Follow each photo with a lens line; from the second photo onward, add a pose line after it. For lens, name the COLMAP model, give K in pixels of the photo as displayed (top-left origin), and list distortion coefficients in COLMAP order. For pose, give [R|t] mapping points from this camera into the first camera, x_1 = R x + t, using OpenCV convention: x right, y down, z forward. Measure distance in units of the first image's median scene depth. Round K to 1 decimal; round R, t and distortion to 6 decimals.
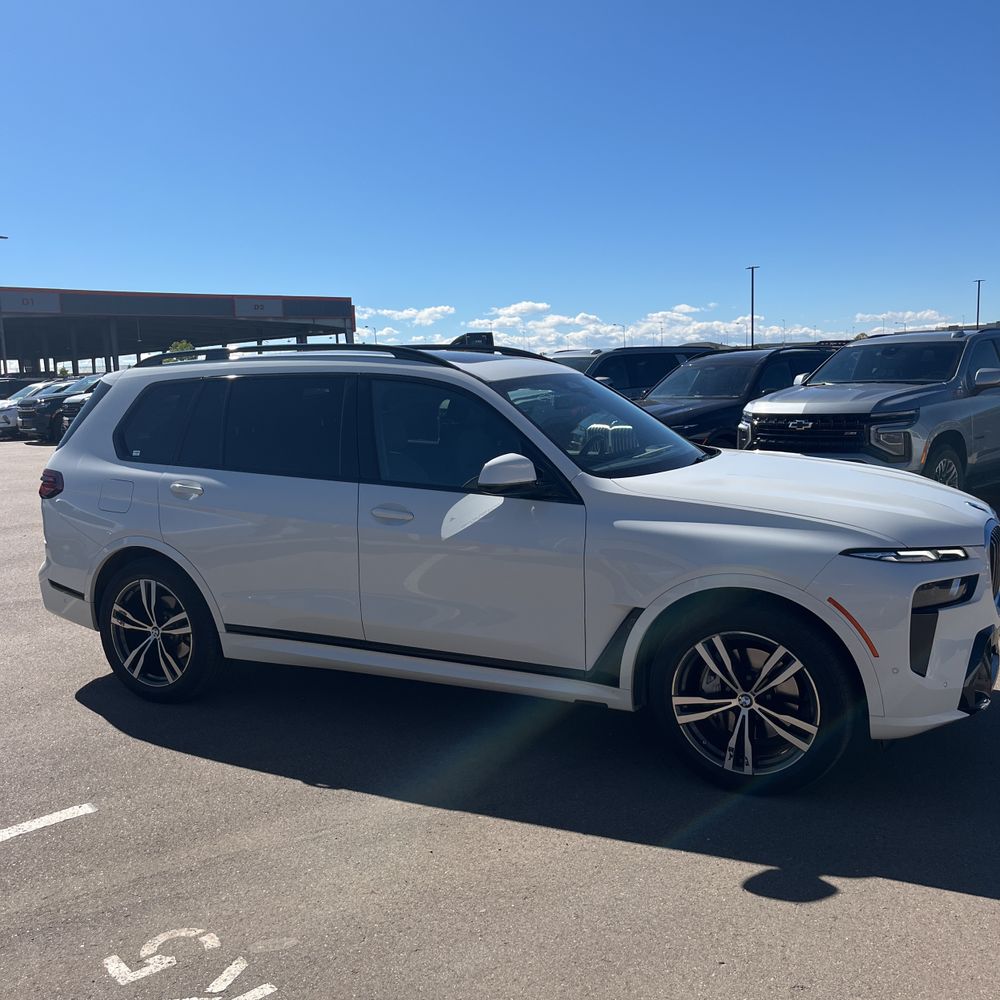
lens RADIAL K [[1011.1, 0, 492.2], [0, 1011.1, 494.3], [0, 0, 1]] dist [0.021965, 0.000000]
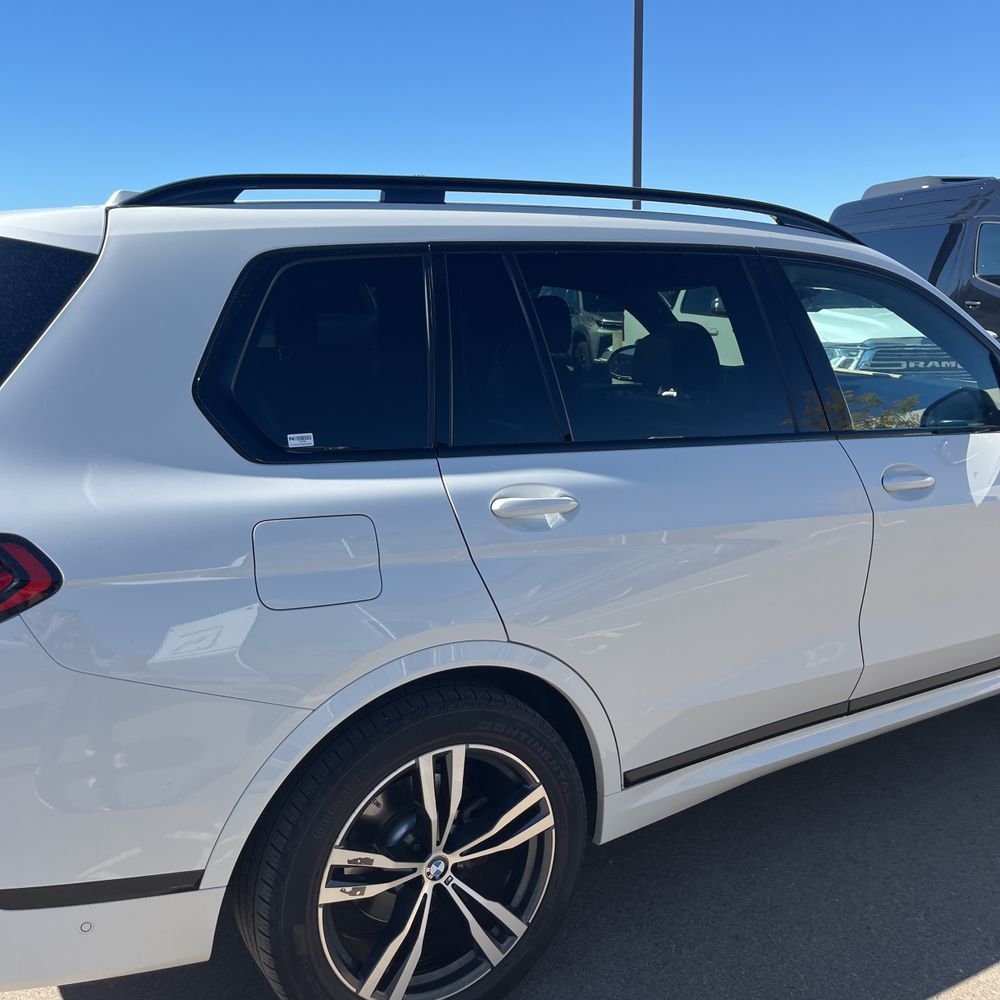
lens RADIAL K [[1011.1, 0, 492.1], [0, 1011.1, 505.3], [0, 0, 1]] dist [0.021965, 0.000000]
pose [[0.518314, -0.151143, 0.841728, -0.726810], [0.102777, 0.988134, 0.114145, -0.060276], [-0.848992, 0.027347, 0.527697, 0.862063]]
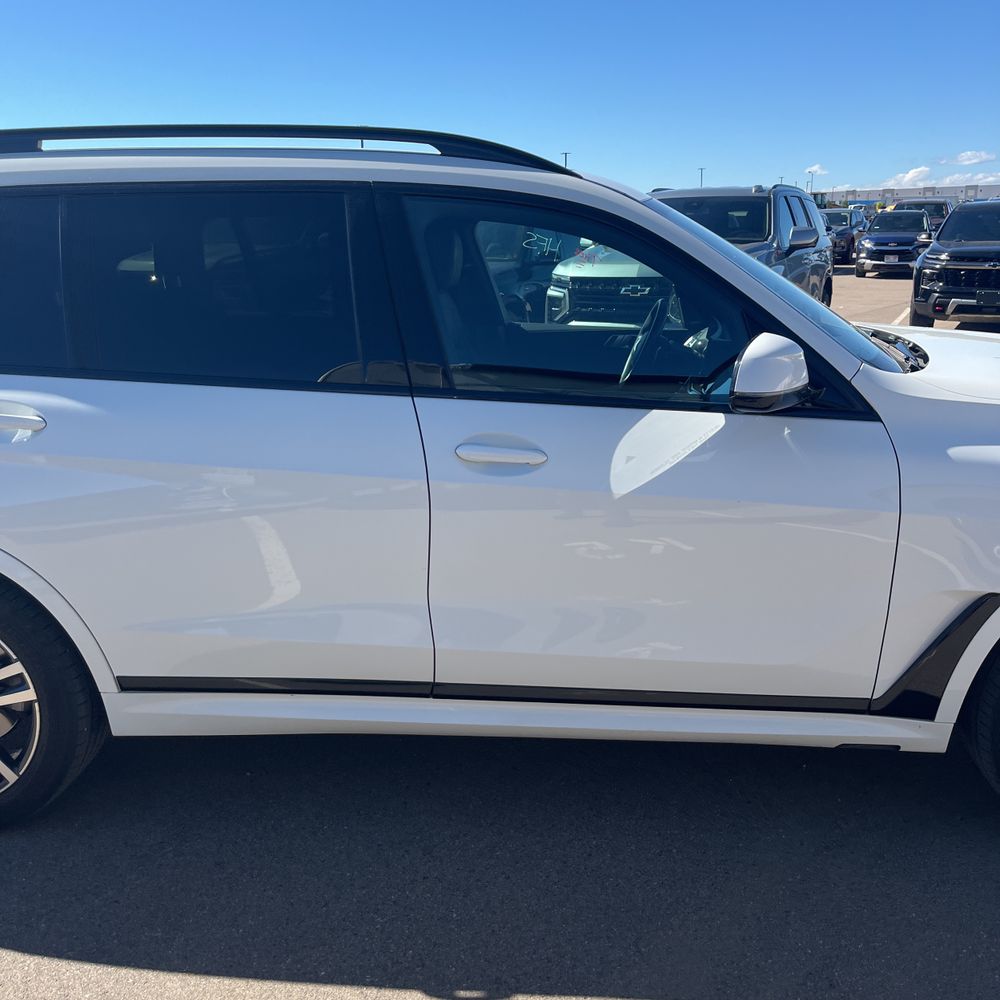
lens RADIAL K [[1011.1, 0, 501.4], [0, 1011.1, 506.0], [0, 0, 1]] dist [0.021965, 0.000000]
pose [[0.919166, -0.087107, 0.384117, -0.295994], [0.034493, 0.989294, 0.141804, -0.027684], [-0.392357, -0.117092, 0.912330, 0.494750]]
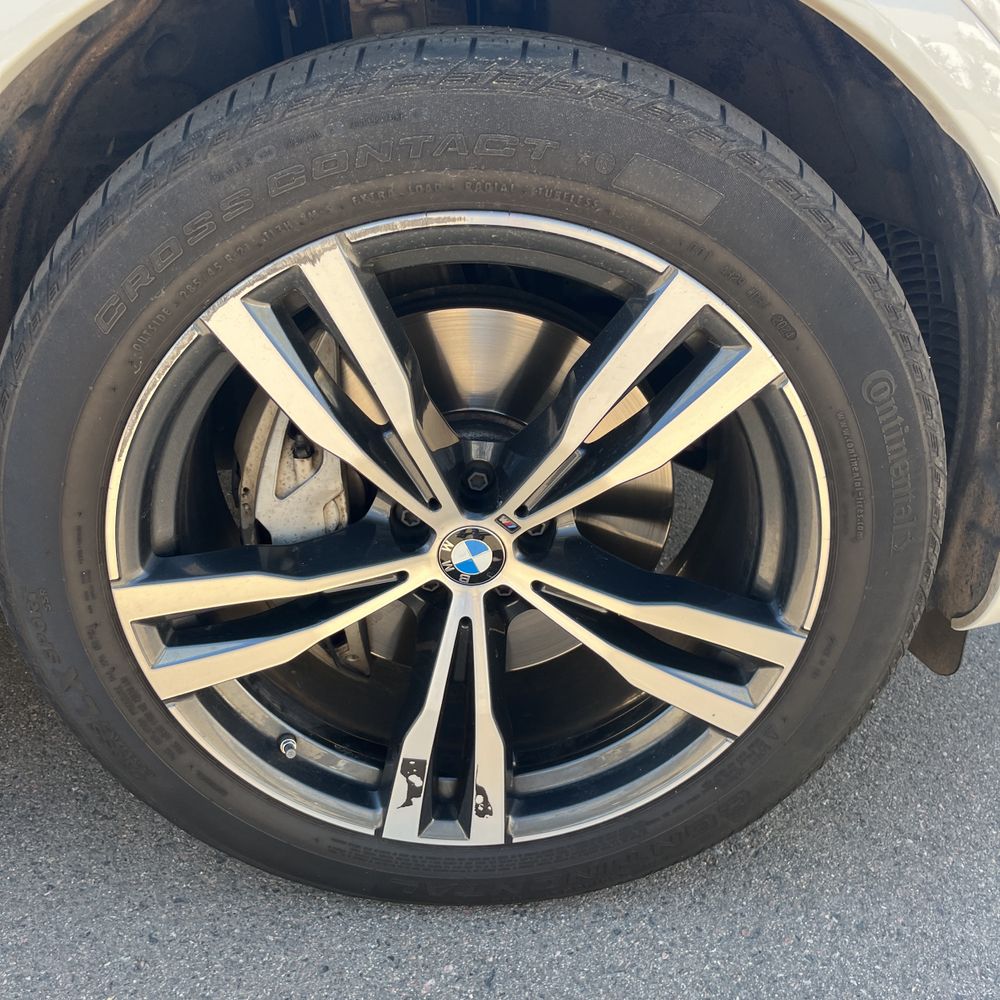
lens RADIAL K [[1011.1, 0, 497.5], [0, 1011.1, 506.4], [0, 0, 1]] dist [0.021965, 0.000000]
pose [[0.866996, -0.167725, 0.469240, 0.130450], [0.011952, 0.948381, 0.316907, 0.105340], [-0.498172, -0.269149, 0.824247, 0.686689]]
